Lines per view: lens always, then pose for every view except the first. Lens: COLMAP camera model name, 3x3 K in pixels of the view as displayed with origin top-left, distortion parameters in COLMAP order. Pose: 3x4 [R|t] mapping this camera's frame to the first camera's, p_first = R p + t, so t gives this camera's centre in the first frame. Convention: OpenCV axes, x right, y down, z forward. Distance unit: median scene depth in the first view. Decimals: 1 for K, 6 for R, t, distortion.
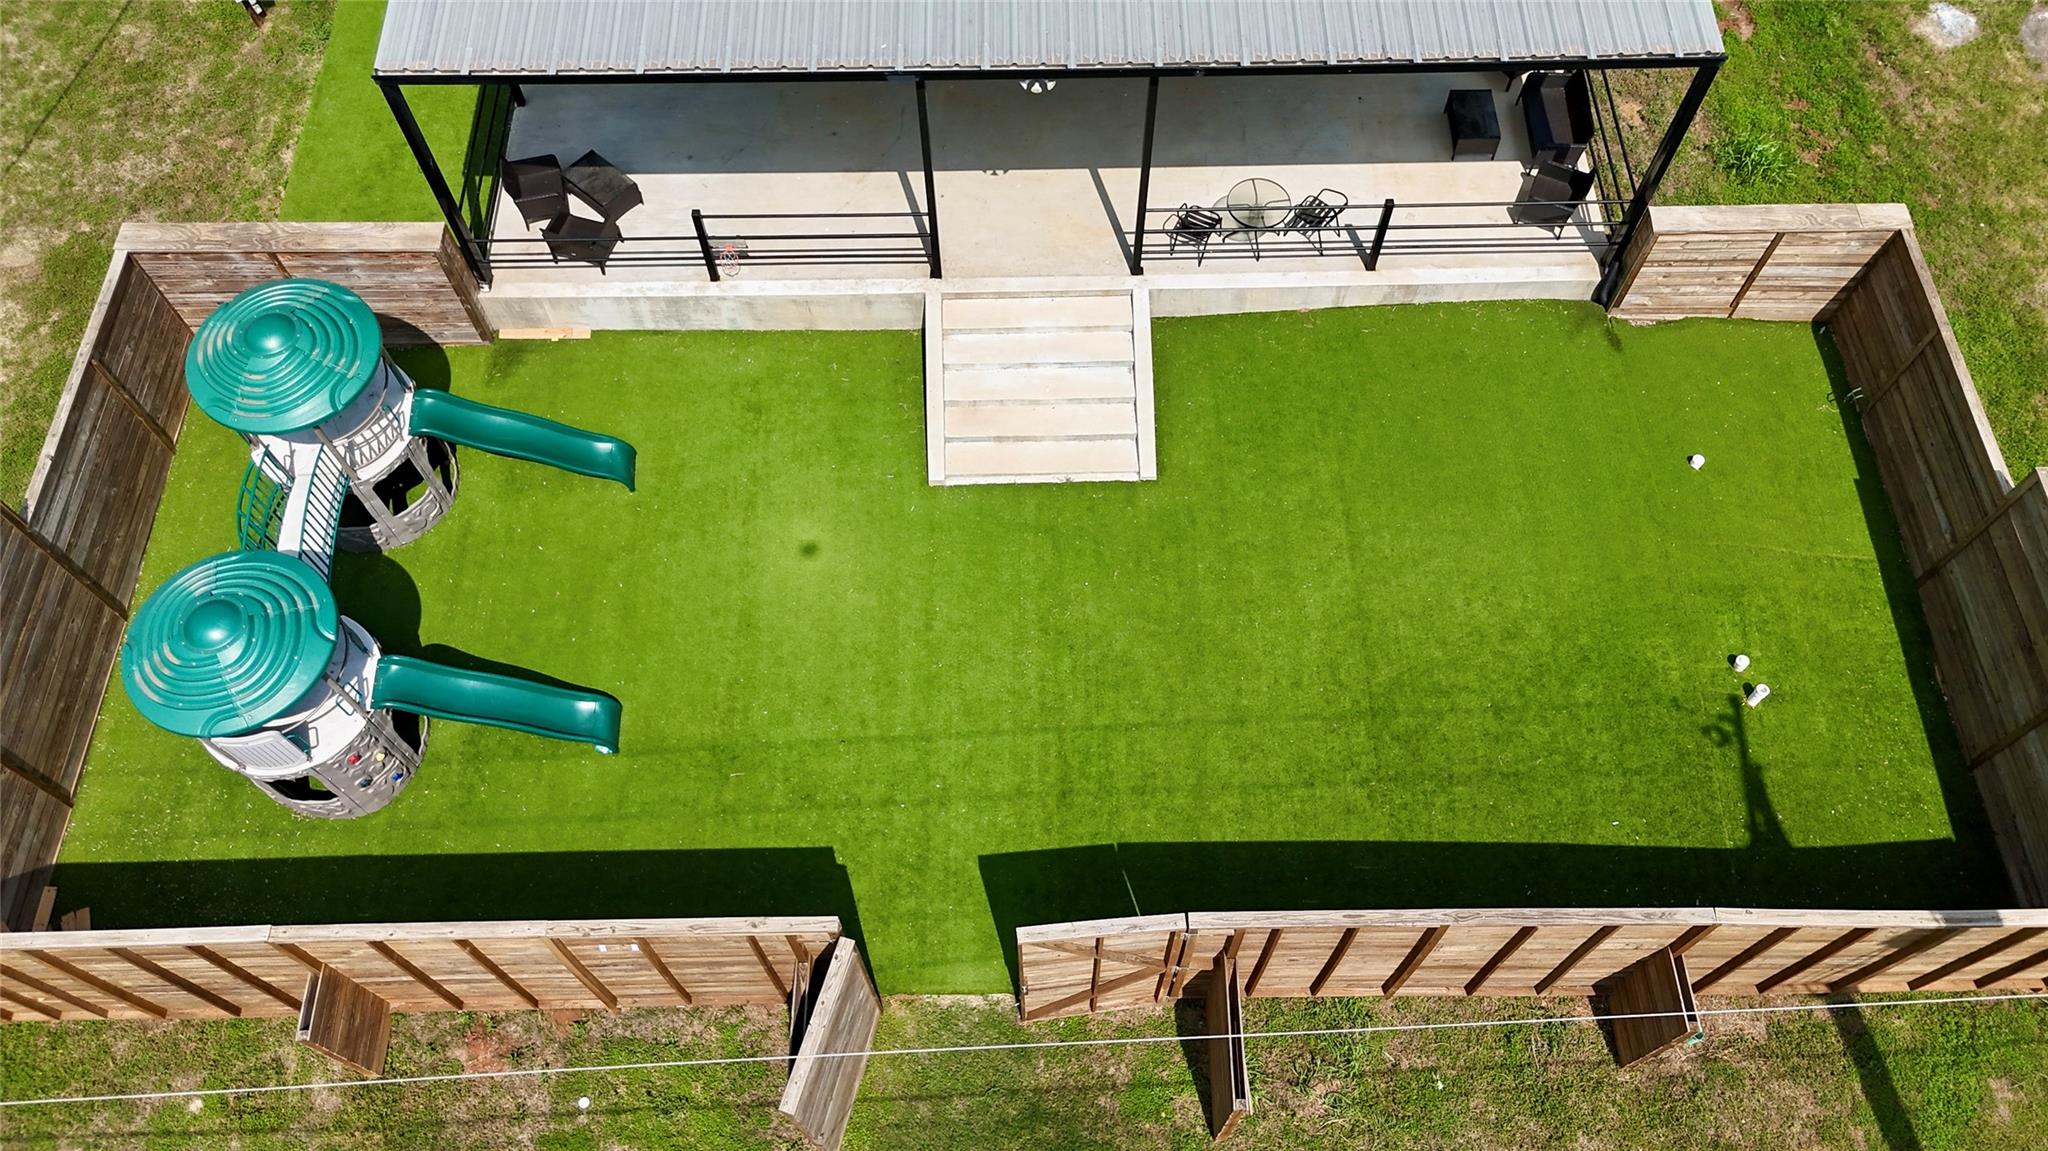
lens RADIAL K [[1598.1, 0, 1024.0], [0, 1598.1, 575.5], [0, 0, 1]] dist [0.037716, -0.002678]
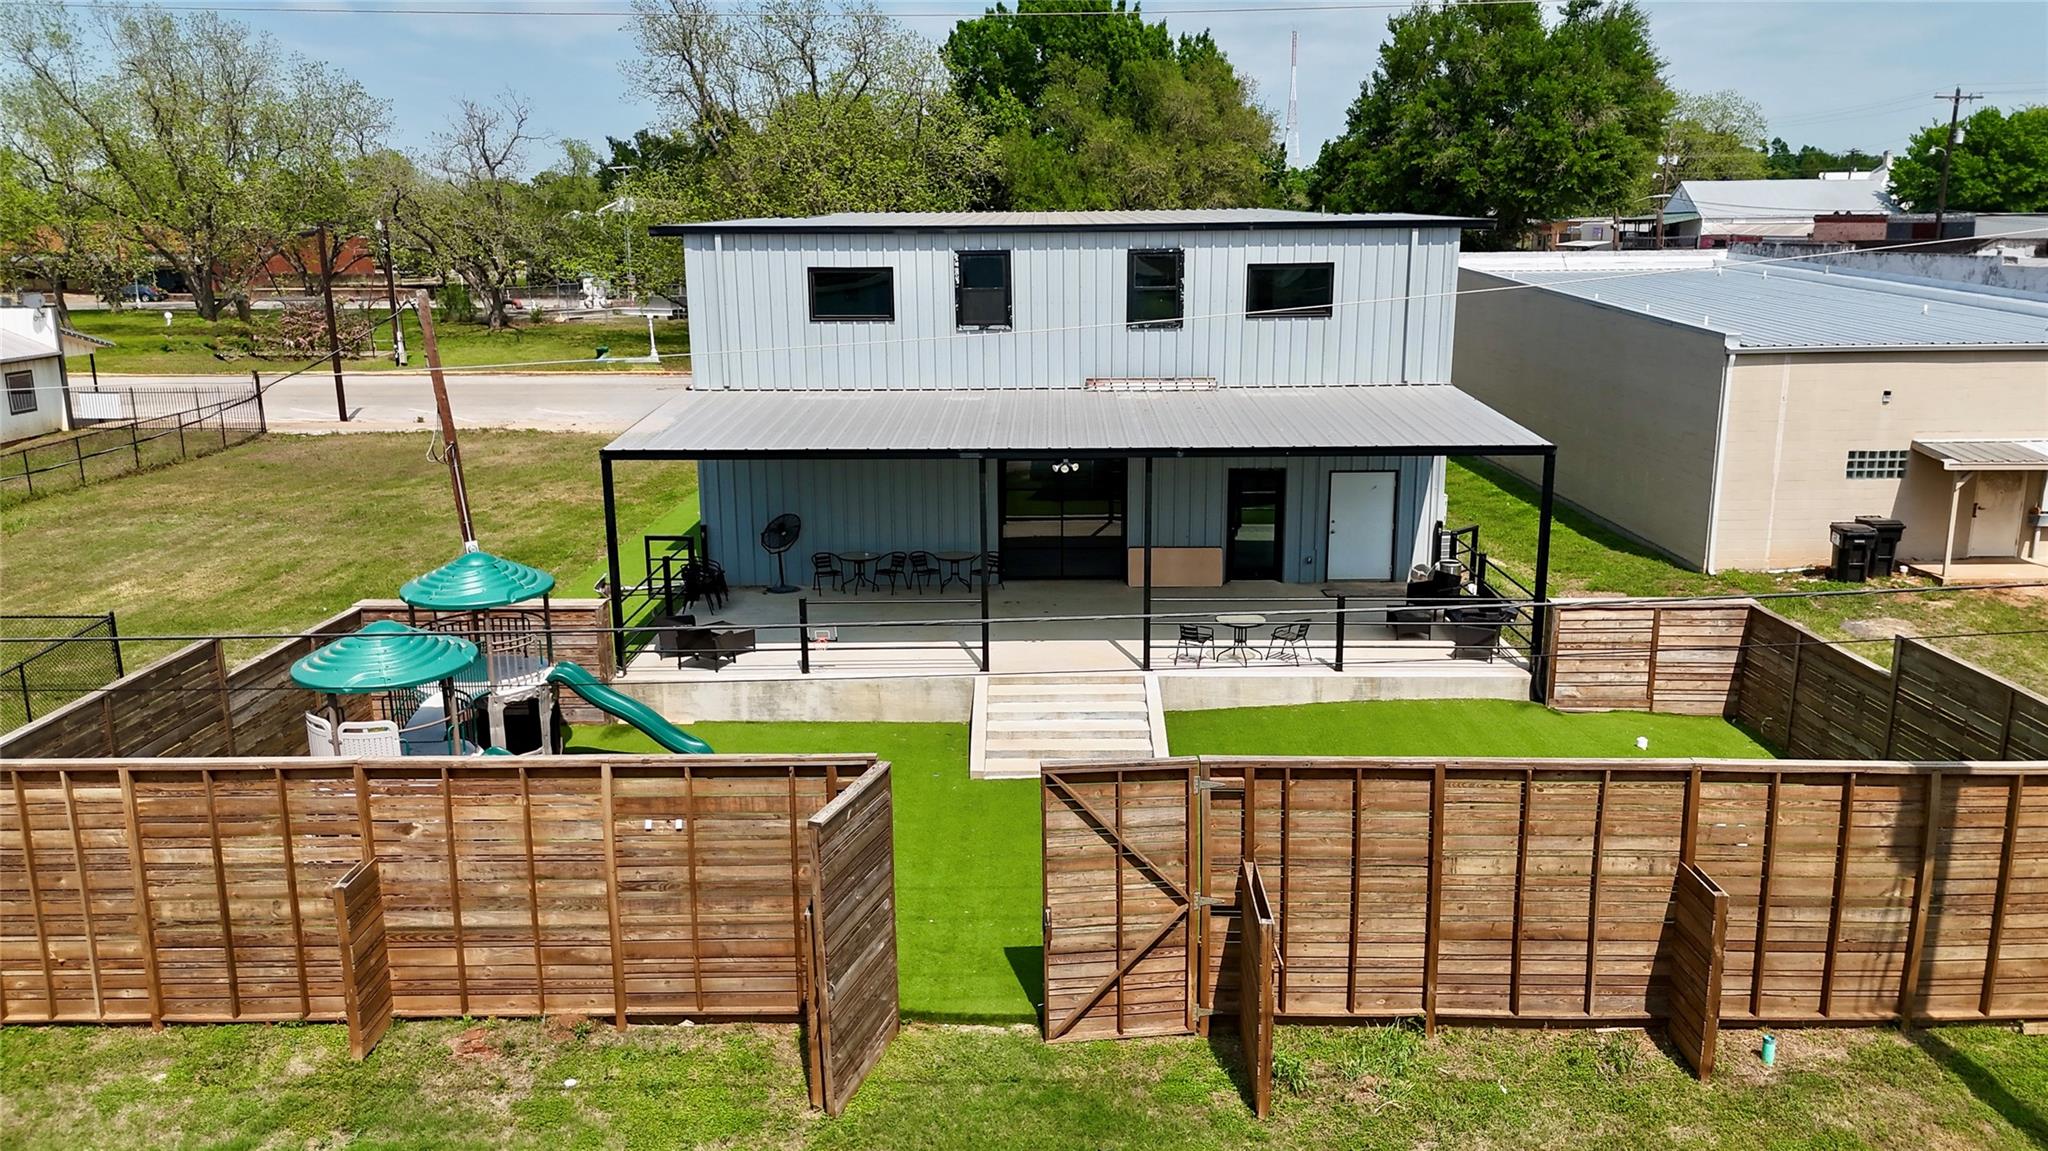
lens RADIAL K [[1598.1, 0, 1024.0], [0, 1598.1, 575.5], [0, 0, 1]] dist [0.037716, -0.002678]
pose [[0.999543, 0.000507, -0.030235, 0.012475], [-0.023552, 0.640162, -0.767879, 0.706316], [0.018966, 0.768240, 0.639881, 0.158028]]
